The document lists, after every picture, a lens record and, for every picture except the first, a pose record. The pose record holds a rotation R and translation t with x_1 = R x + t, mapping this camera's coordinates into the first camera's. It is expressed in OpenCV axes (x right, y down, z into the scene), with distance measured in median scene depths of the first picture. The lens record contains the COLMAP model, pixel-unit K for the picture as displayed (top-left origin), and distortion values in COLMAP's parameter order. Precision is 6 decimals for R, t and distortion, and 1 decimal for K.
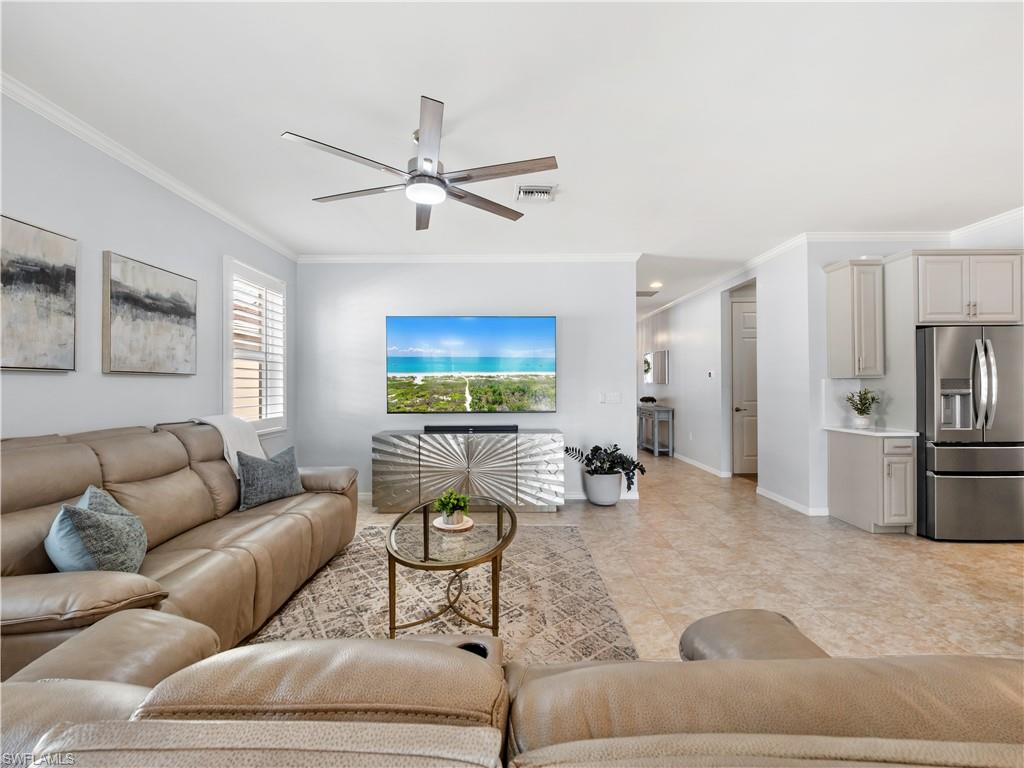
lens RADIAL K [[434.7, 0, 507.8], [0, 434.7, 385.4], [0, 0, 1]] dist [0.000546, -0.003940]
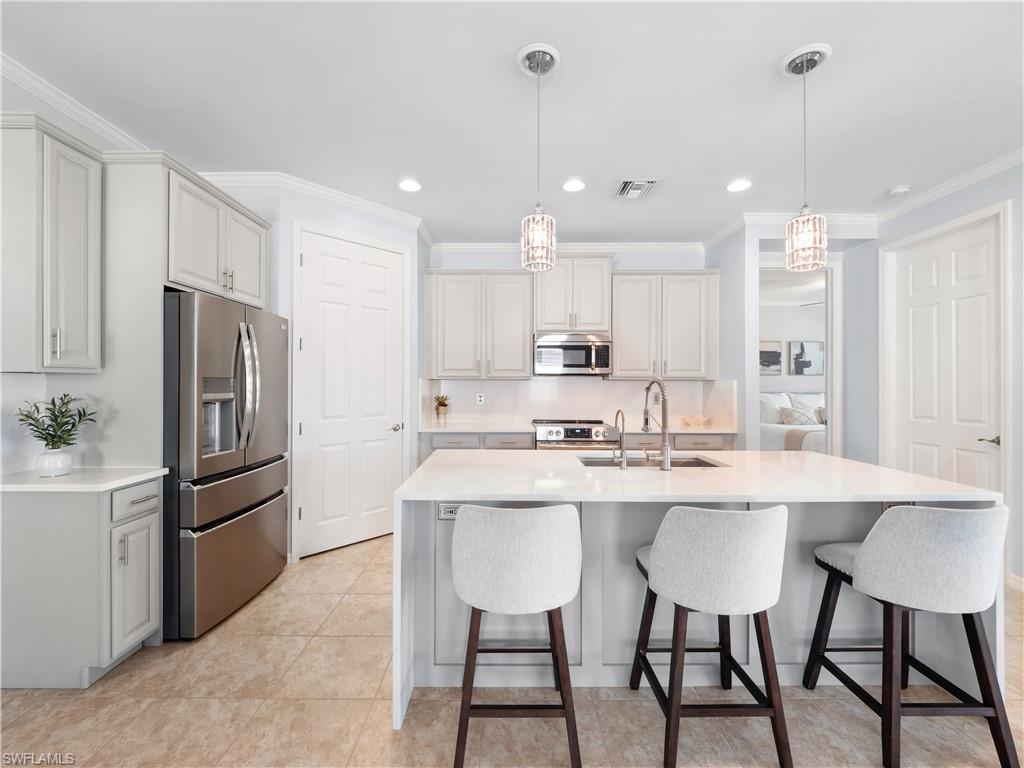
lens RADIAL K [[434.7, 0, 505.6], [0, 434.7, 381.8], [0, 0, 1]] dist [0.000546, -0.003940]
pose [[0.003561, 0.010620, 0.999937, 0.356918], [-0.002579, 0.999940, -0.010611, -0.002728], [-0.999990, -0.002541, 0.003589, 0.534157]]
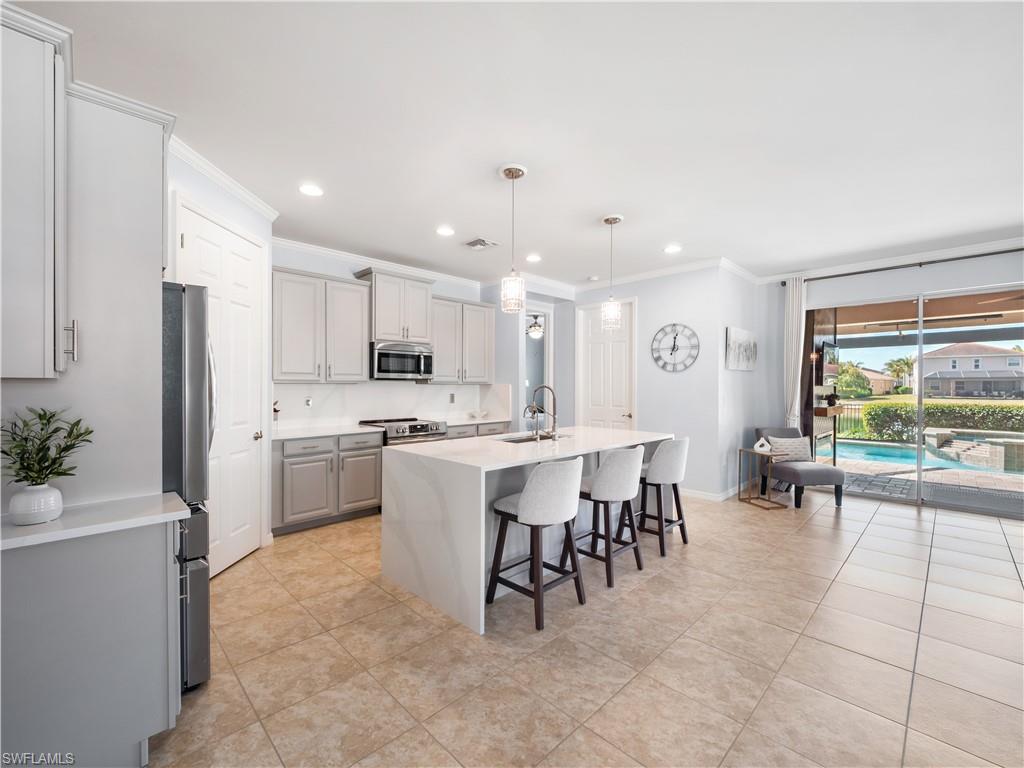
lens RADIAL K [[434.7, 0, 506.8], [0, 434.7, 384.7], [0, 0, 1]] dist [0.000546, -0.003940]
pose [[-0.694475, 0.005756, 0.719494, 0.324167], [0.002461, 0.999981, -0.005624, -0.009626], [-0.719513, -0.002135, -0.694476, 1.056190]]
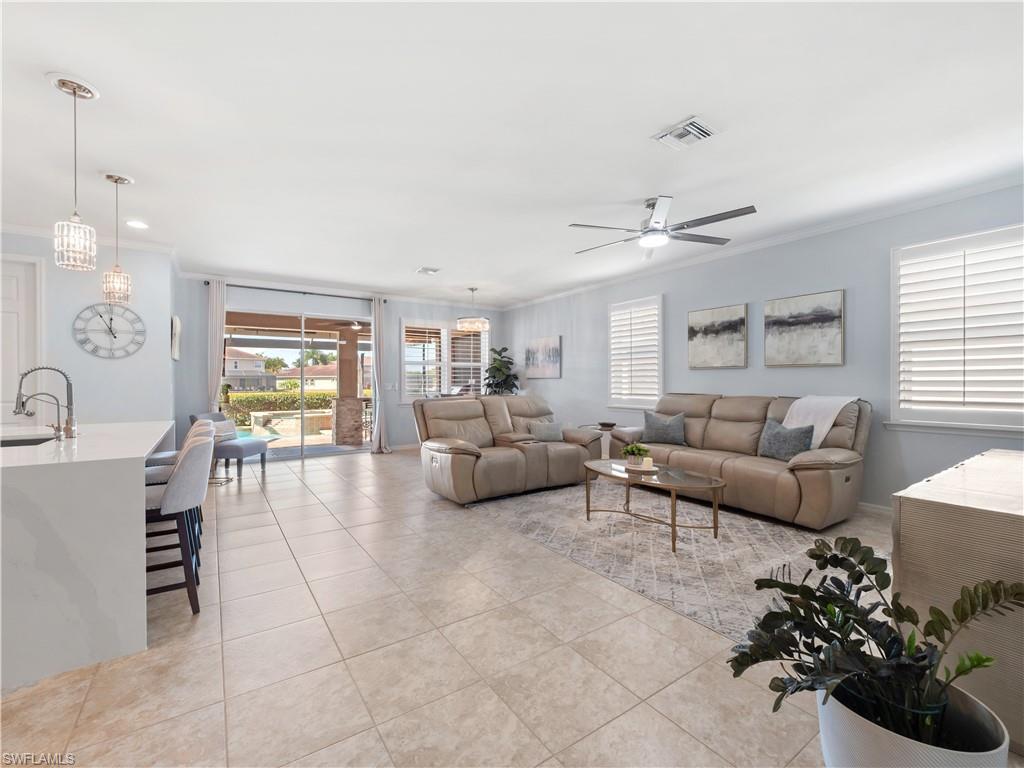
lens RADIAL K [[434.7, 0, 507.6], [0, 434.7, 385.0], [0, 0, 1]] dist [0.000546, -0.003940]
pose [[-0.826724, 0.012858, -0.562461, 0.727653], [0.008579, 0.999911, 0.010249, 0.015541], [0.562543, 0.003648, -0.826760, 1.343885]]
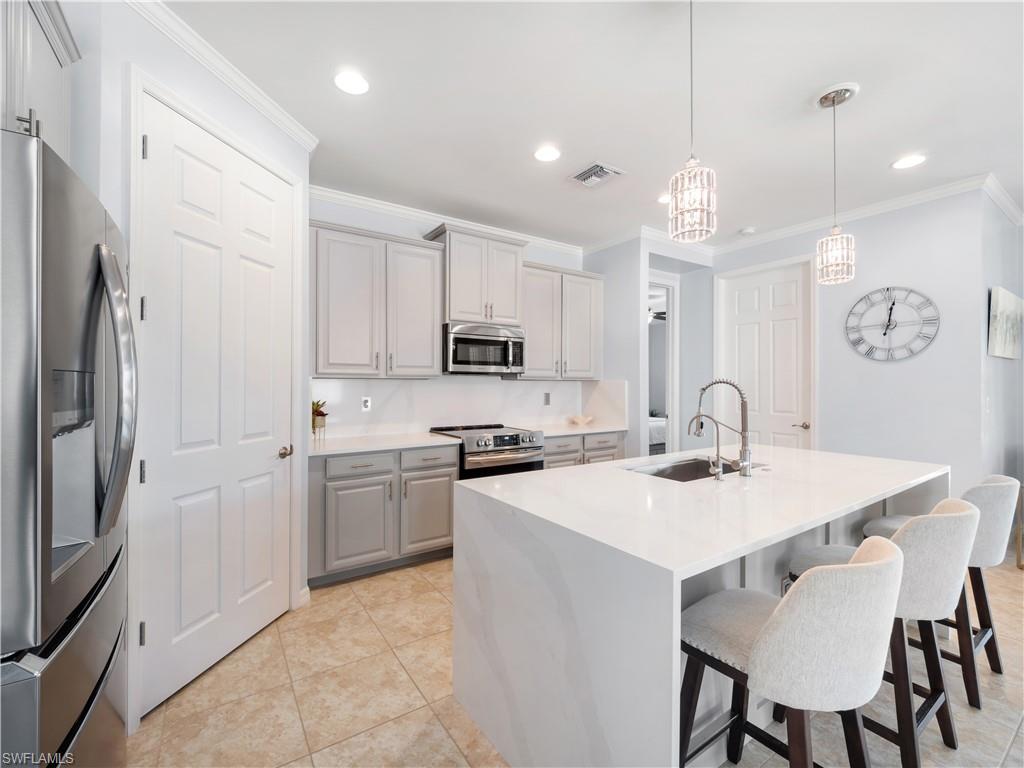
lens RADIAL K [[434.7, 0, 502.4], [0, 434.7, 384.4], [0, 0, 1]] dist [0.000546, -0.003940]
pose [[-0.545976, 0.003198, 0.837794, 0.641412], [0.000755, 0.999994, -0.003325, -0.005952], [-0.837800, -0.001183, -0.545976, 0.875492]]
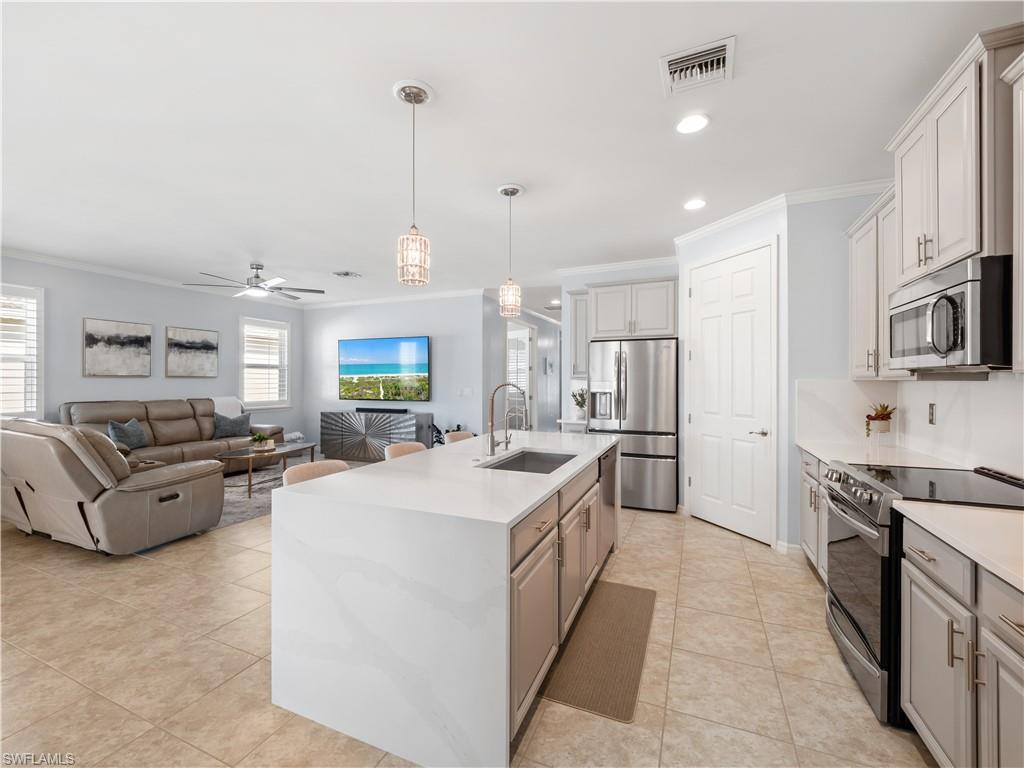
lens RADIAL K [[434.7, 0, 505.4], [0, 434.7, 380.0], [0, 0, 1]] dist [0.000546, -0.003940]
pose [[0.915358, 0.006338, -0.402591, 1.235120], [-0.005832, 0.999980, 0.002484, -0.019931], [0.402598, 0.000074, 0.915377, -0.313664]]
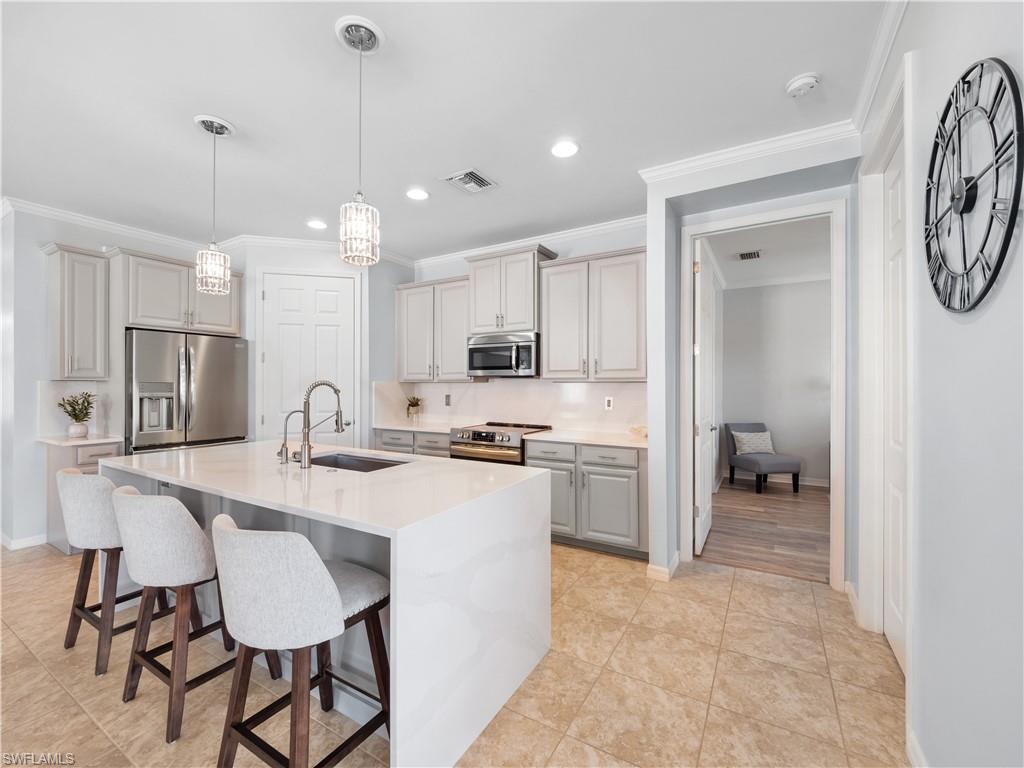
lens RADIAL K [[428.0, 0, 517.3], [0, 428.0, 385.0], [0, 0, 1]] dist [-0.020401, -0.000722]
pose [[0.497350, 0.007867, 0.867514, 0.566607], [-0.004204, 0.999969, -0.006658, -0.005788], [-0.867540, -0.000336, 0.497368, -0.219030]]
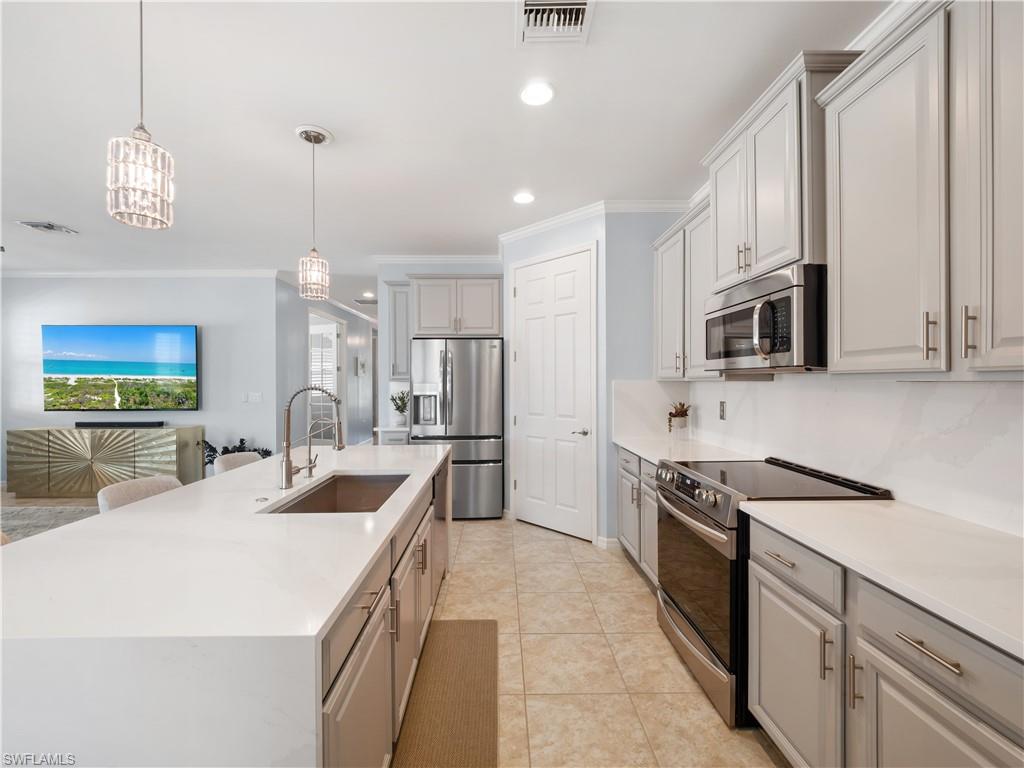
lens RADIAL K [[434.7, 0, 506.5], [0, 434.7, 384.0], [0, 0, 1]] dist [0.000546, -0.003940]
pose [[0.999852, 0.003073, 0.016933, 1.176299], [-0.003168, 0.999979, 0.005582, -0.019402], [-0.016915, -0.005635, 0.999841, -0.184711]]
